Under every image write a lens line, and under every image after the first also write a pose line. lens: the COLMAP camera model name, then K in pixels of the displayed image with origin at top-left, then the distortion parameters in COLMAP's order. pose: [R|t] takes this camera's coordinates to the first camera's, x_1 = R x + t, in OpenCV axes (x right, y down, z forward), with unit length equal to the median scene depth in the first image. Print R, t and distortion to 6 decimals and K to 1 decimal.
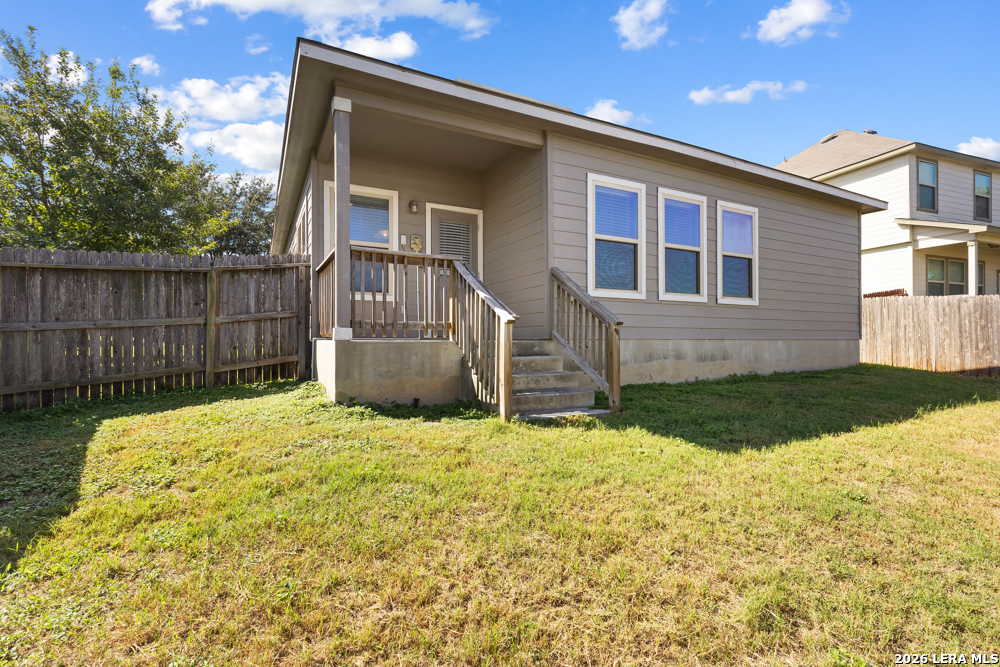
lens RADIAL K [[468.4, 0, 501.2], [0, 468.4, 341.1], [0, 0, 1]] dist [-0.000653, -0.000437]
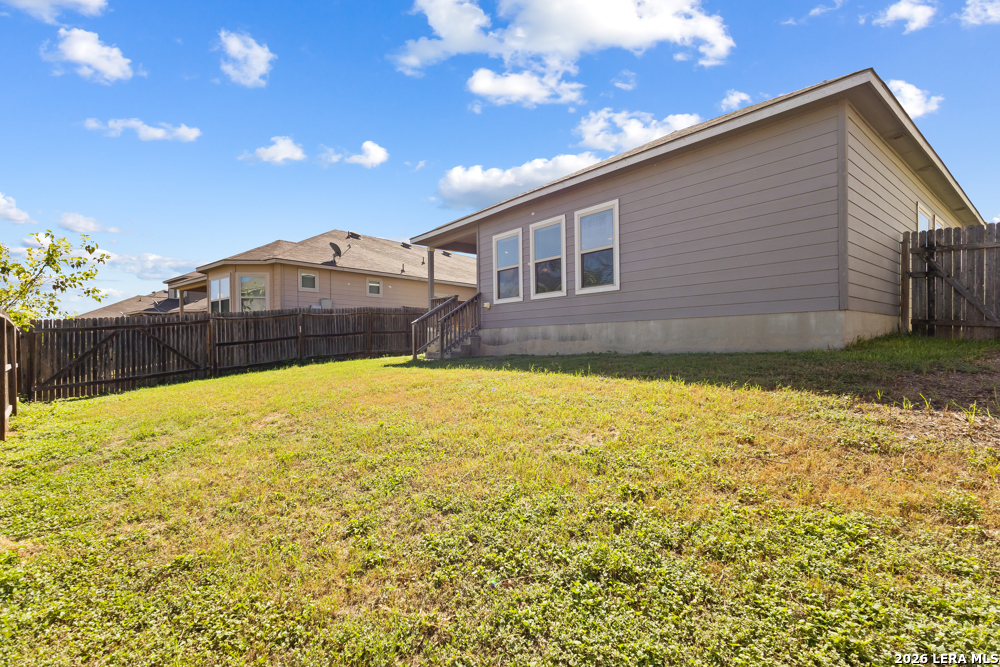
lens RADIAL K [[468.4, 0, 501.2], [0, 468.4, 341.1], [0, 0, 1]] dist [-0.000653, -0.000437]
pose [[0.198162, -0.003167, -0.980164, 1.594302], [0.017671, 0.999844, 0.000342, 0.037579], [0.980010, -0.017388, 0.198187, 0.538193]]
